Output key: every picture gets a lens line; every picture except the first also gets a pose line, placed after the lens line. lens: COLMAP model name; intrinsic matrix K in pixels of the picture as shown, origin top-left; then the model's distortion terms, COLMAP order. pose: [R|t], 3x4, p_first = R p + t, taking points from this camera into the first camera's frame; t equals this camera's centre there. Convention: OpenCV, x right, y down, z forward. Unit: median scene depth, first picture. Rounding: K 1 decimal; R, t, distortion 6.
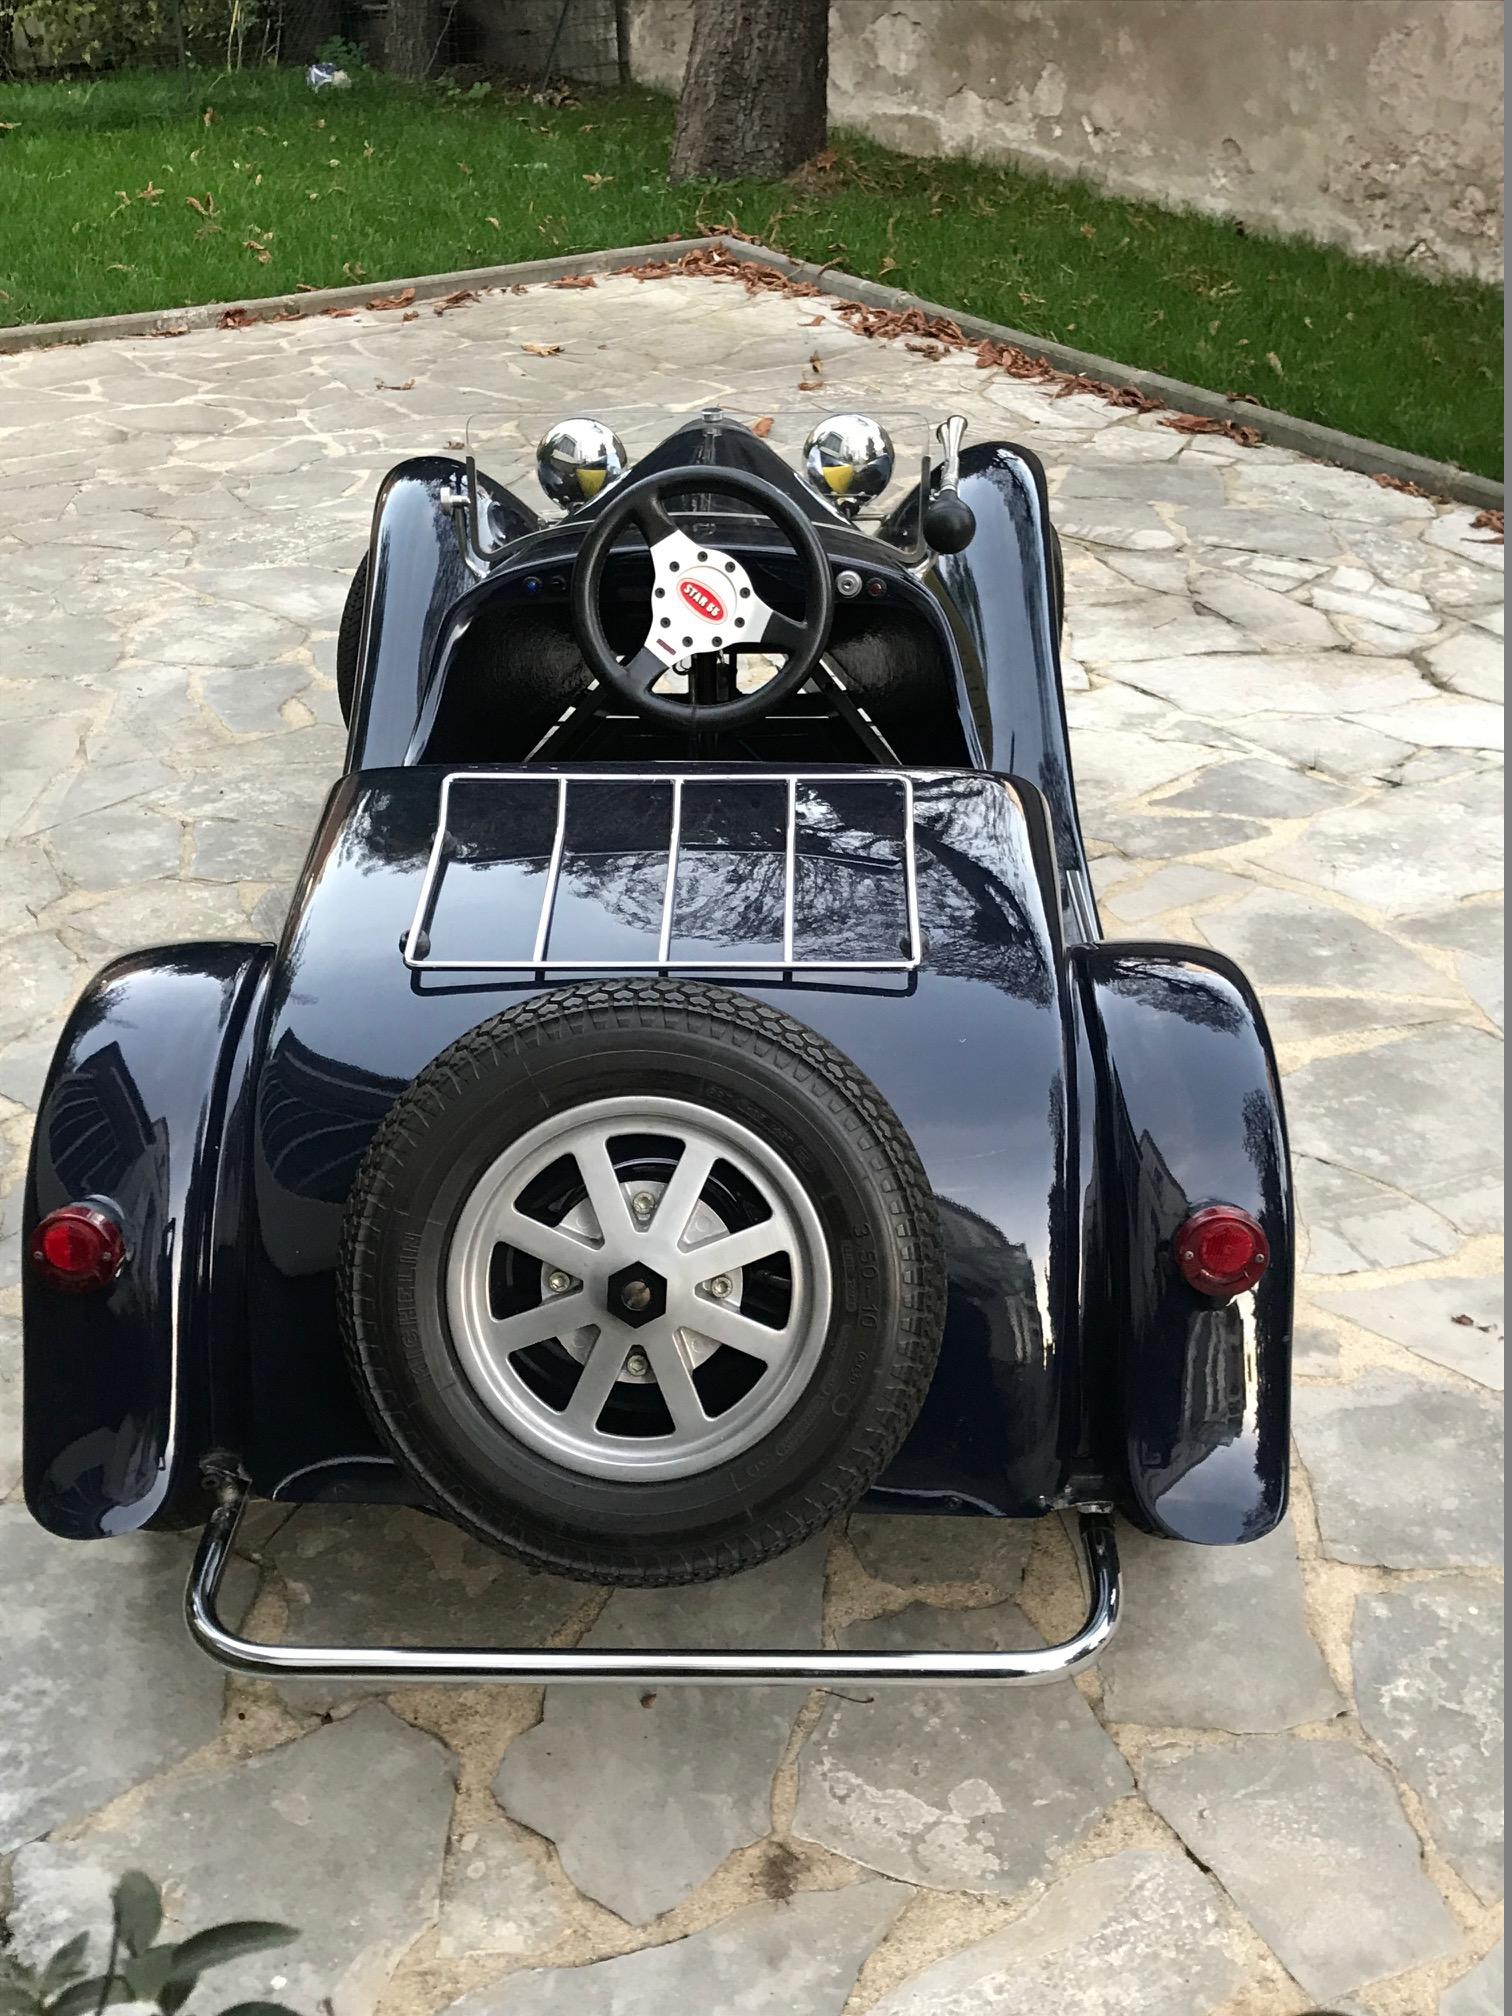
lens RADIAL K [[2133.1, 0, 744.8], [0, 2133.1, 997.2], [0, 0, 1]] dist [0.011681, 0.000000]
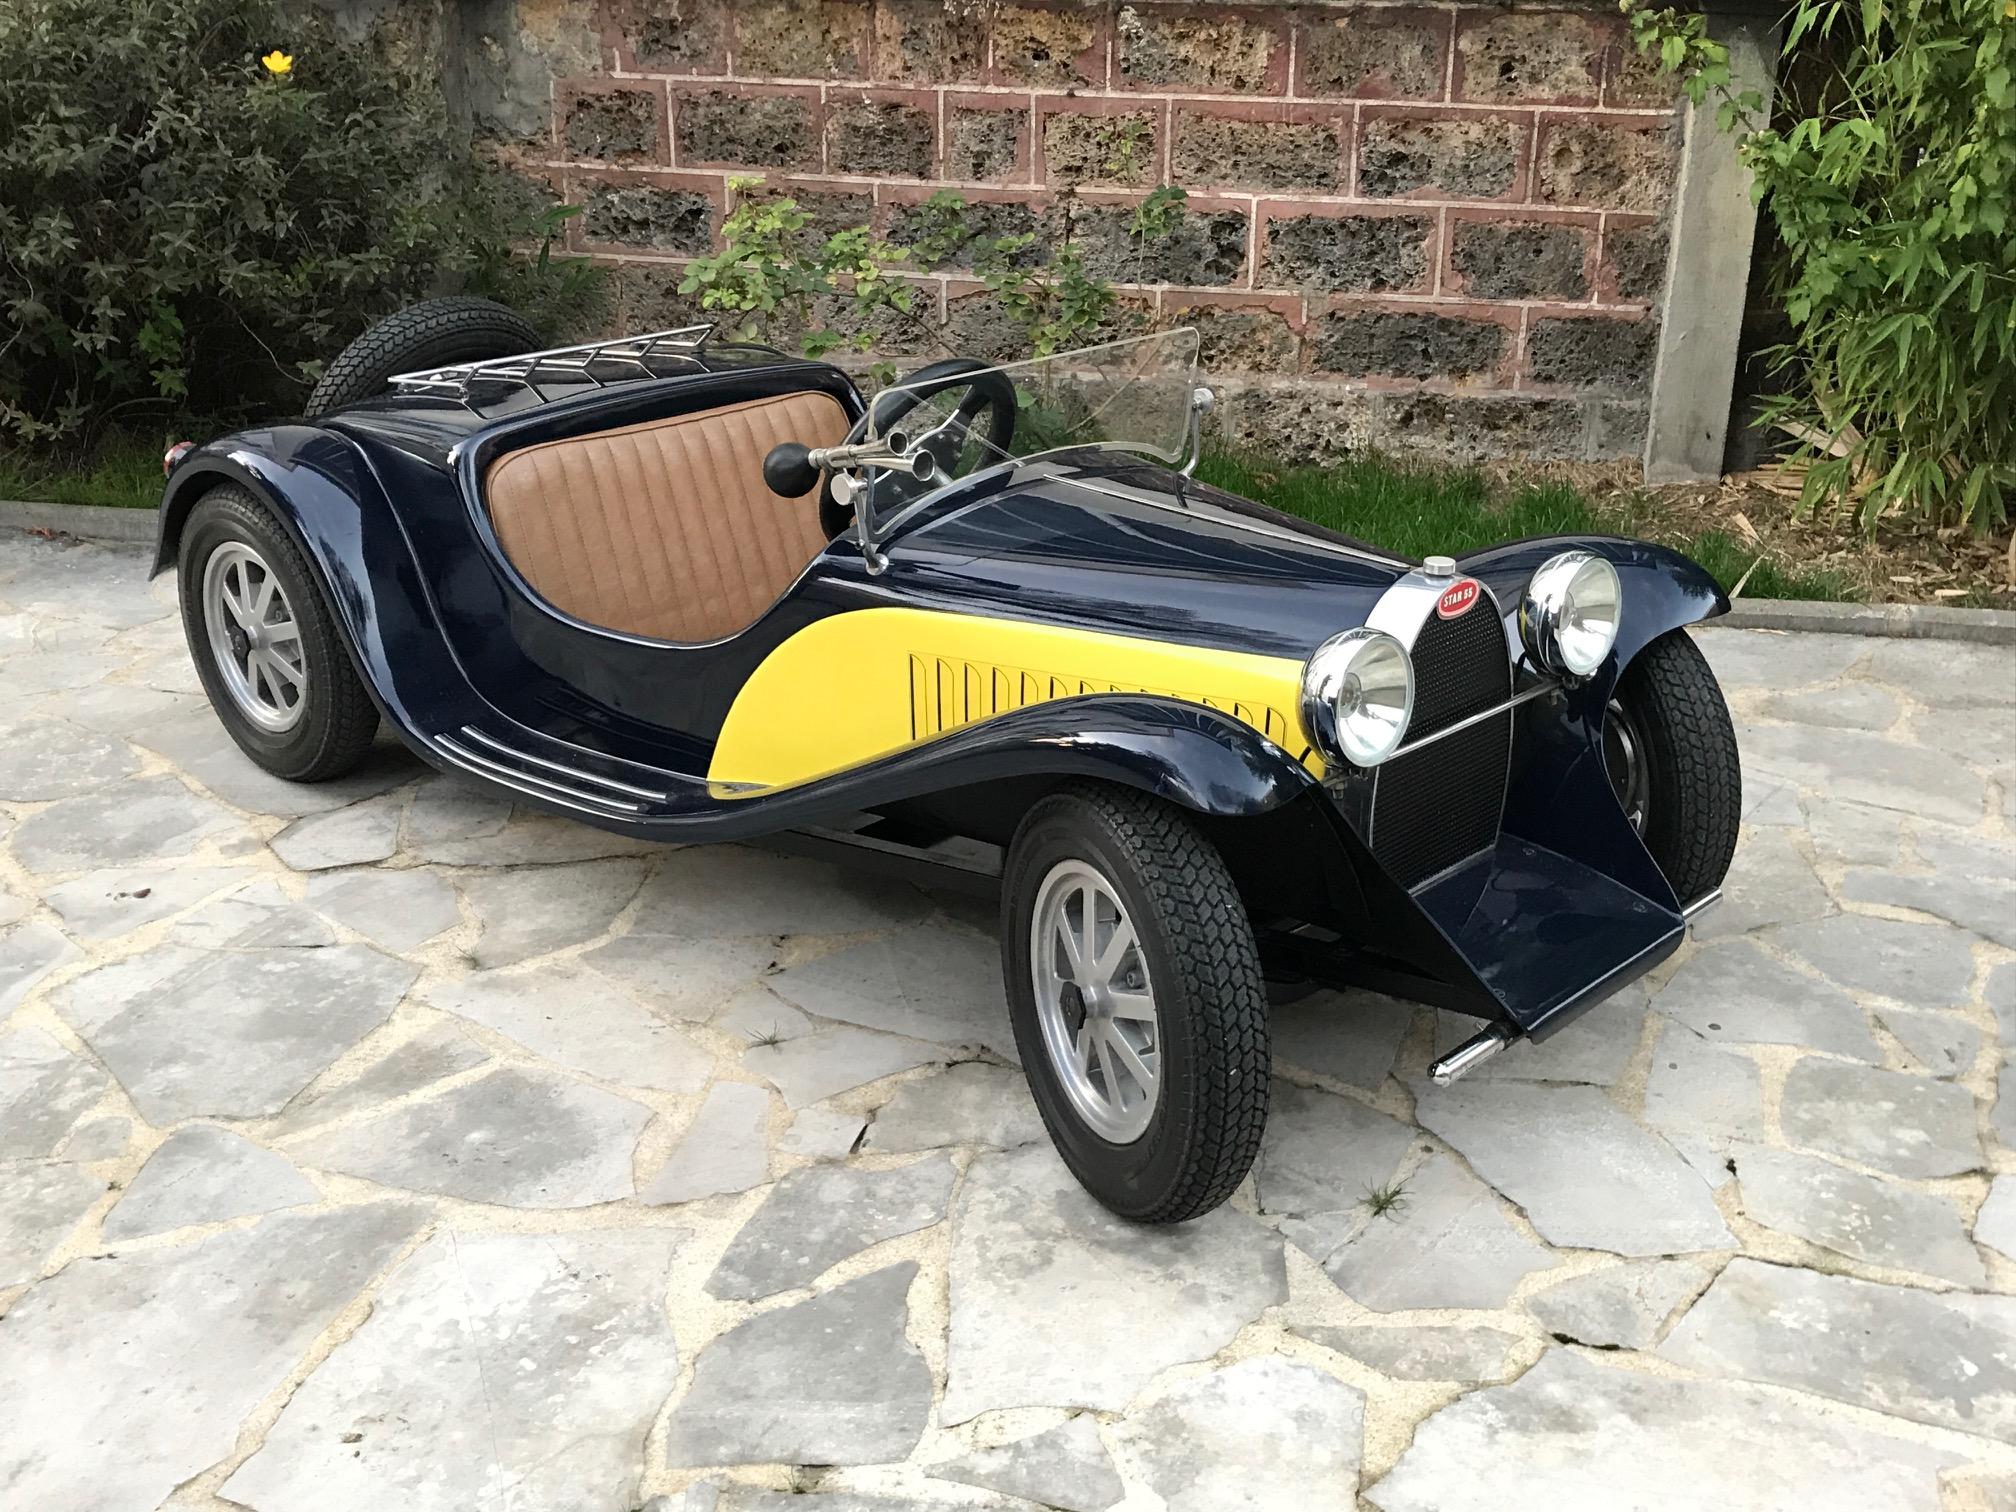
lens RADIAL K [[2133.1, 0, 1015.4], [0, 2133.1, 758.2], [0, 0, 1]] dist [0.011681, 0.000000]
pose [[-0.663870, 0.288472, -0.689971, 0.493549], [-0.362567, 0.682779, 0.634317, -0.528670], [0.654080, 0.671265, -0.348687, 1.007957]]
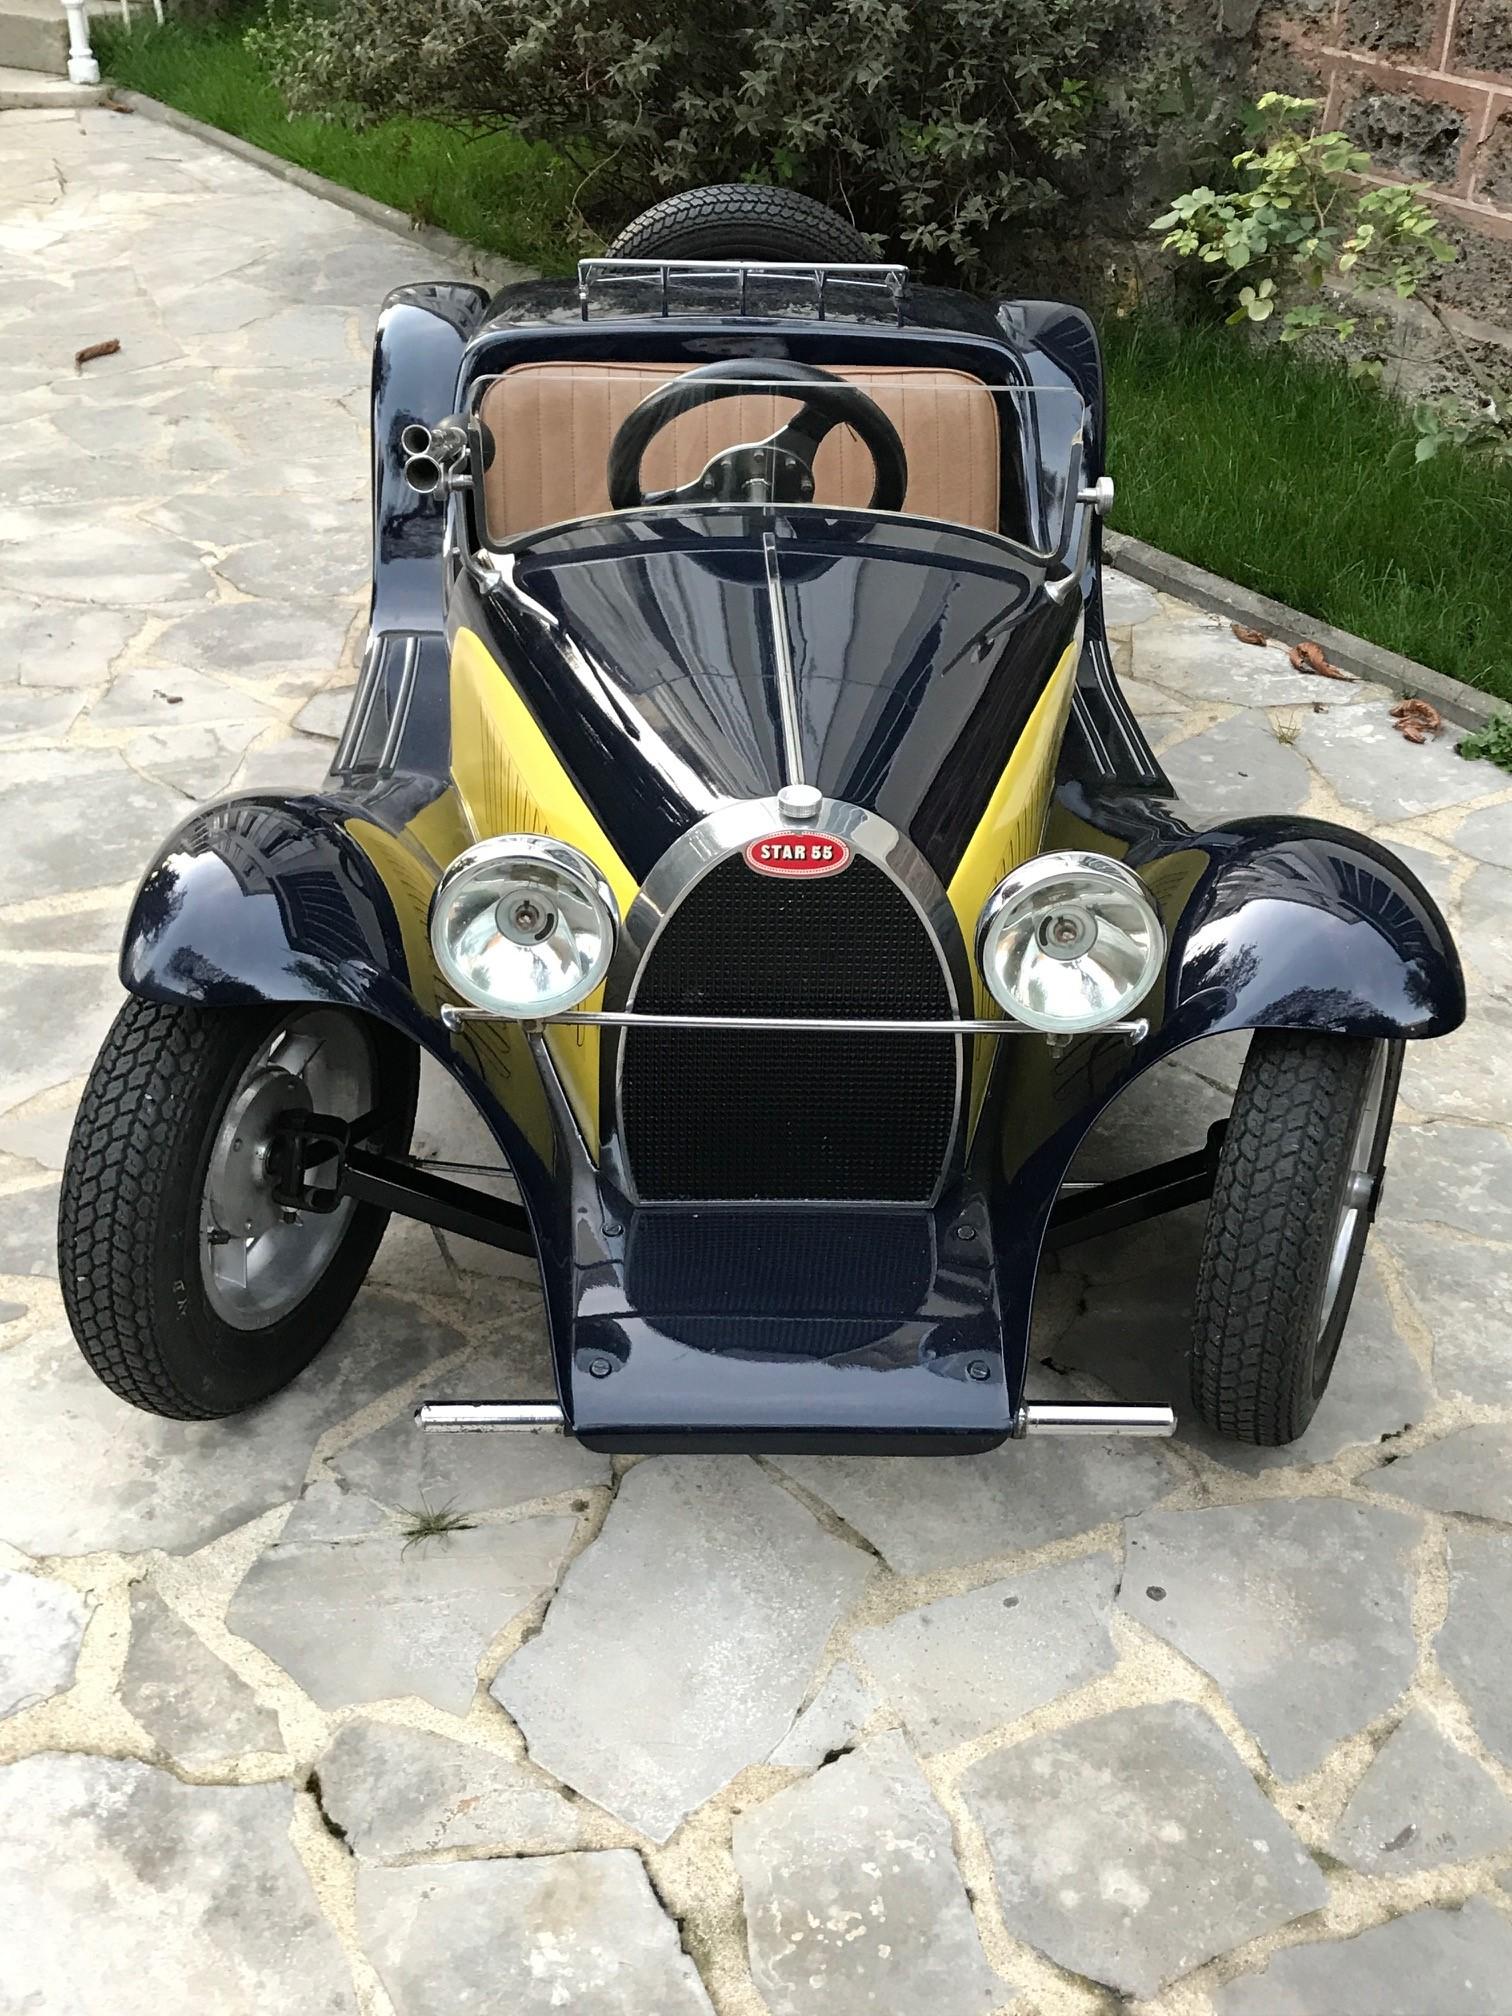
lens RADIAL K [[2133.1, 0, 769.5], [0, 2133.1, 1018.3], [0, 0, 1]] dist [0.011681, 0.000000]
pose [[-0.998131, 0.021279, -0.057284, 0.020662], [-0.040618, 0.469341, 0.882082, -0.577985], [0.045655, 0.882760, -0.467600, 1.073718]]
